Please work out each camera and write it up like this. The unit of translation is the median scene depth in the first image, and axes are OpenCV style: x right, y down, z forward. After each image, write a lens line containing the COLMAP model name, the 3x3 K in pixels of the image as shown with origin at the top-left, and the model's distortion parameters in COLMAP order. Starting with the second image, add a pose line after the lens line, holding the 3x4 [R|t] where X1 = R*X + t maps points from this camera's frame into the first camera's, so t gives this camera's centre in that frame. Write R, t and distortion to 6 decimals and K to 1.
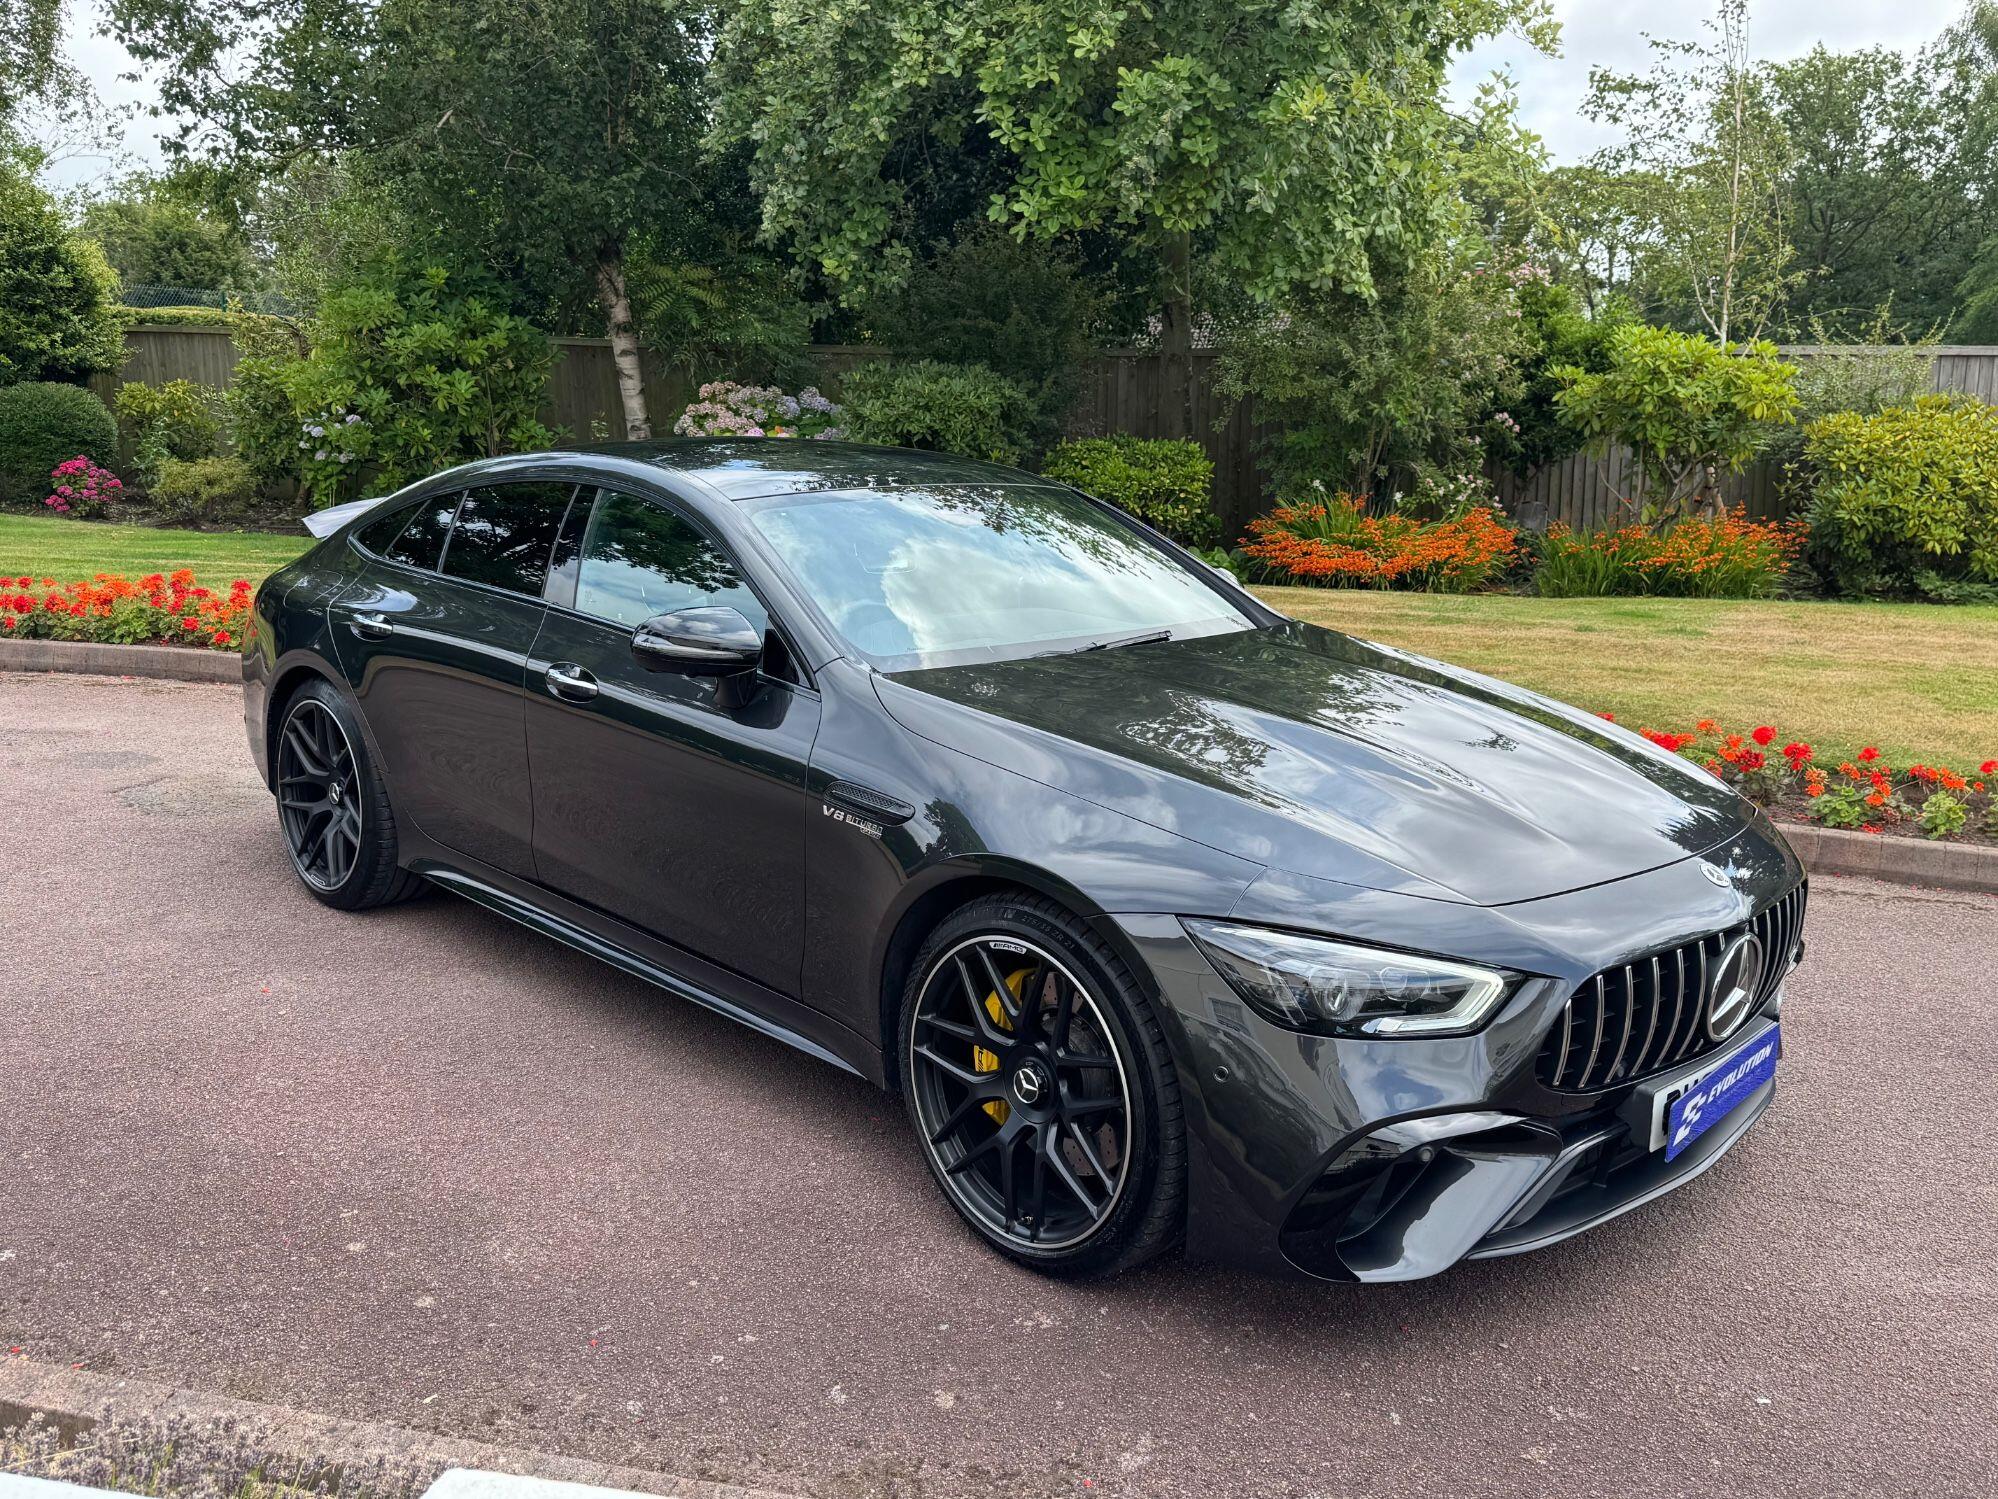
lens RADIAL K [[1740.2, 0, 1001.7], [0, 1740.2, 753.8], [0, 0, 1]] dist [0.060936, -0.074254]
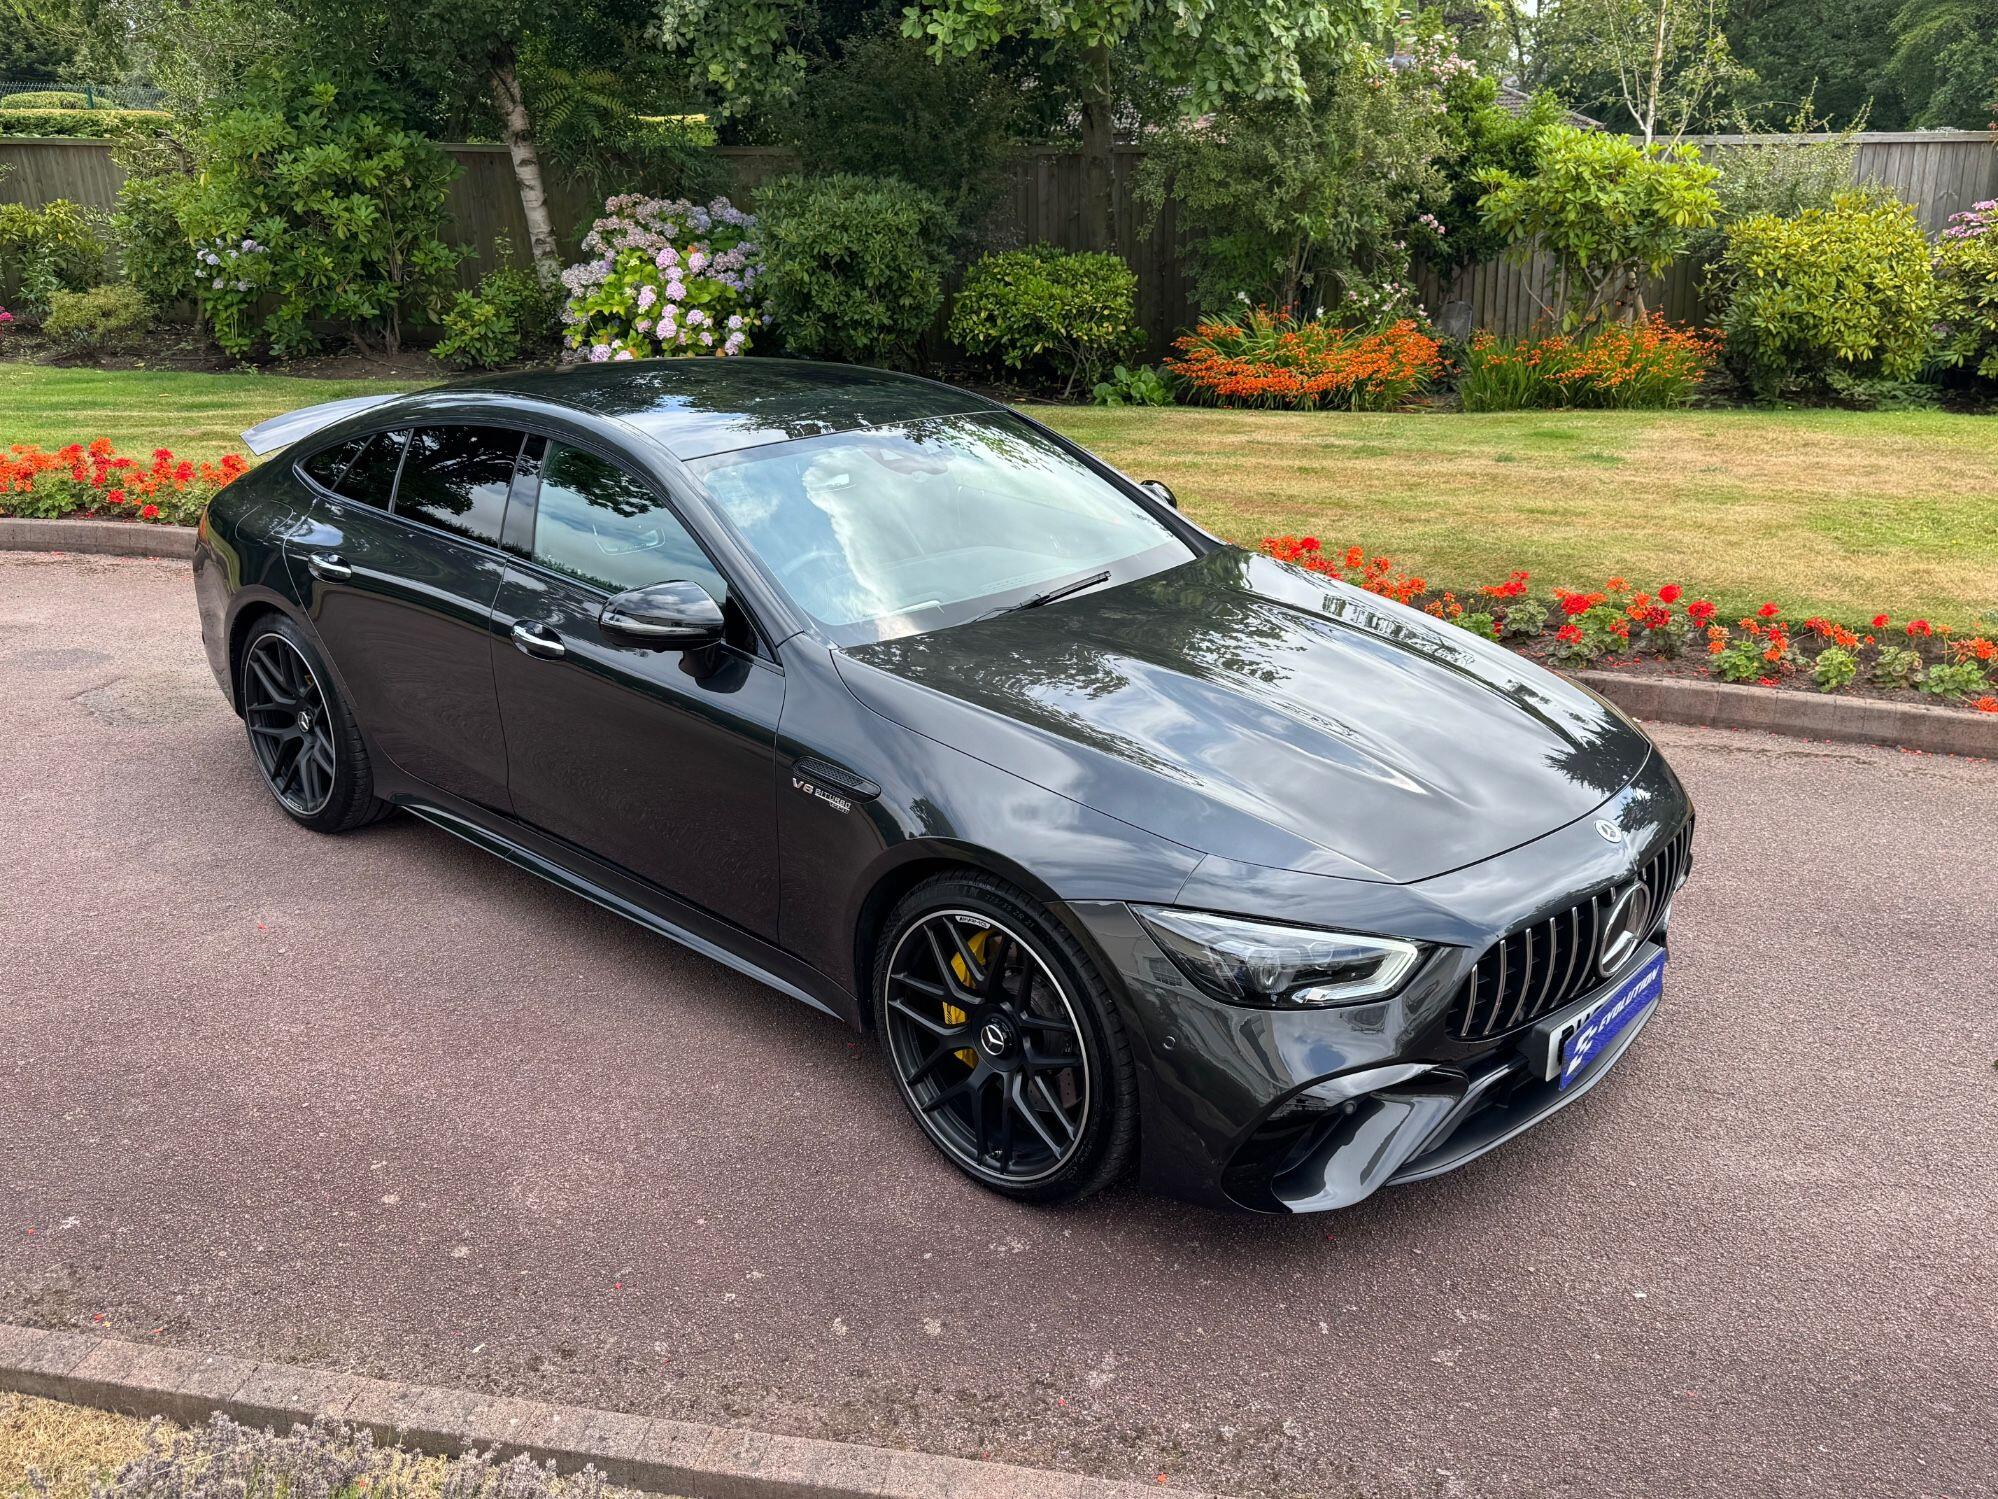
lens RADIAL K [[1740.2, 0, 989.0], [0, 1740.2, 773.0], [0, 0, 1]] dist [0.060936, -0.074254]
pose [[0.998835, -0.037137, 0.030817, -0.010716], [0.032472, 0.989606, 0.140090, -0.089879], [-0.035699, -0.138927, 0.989659, -0.049068]]
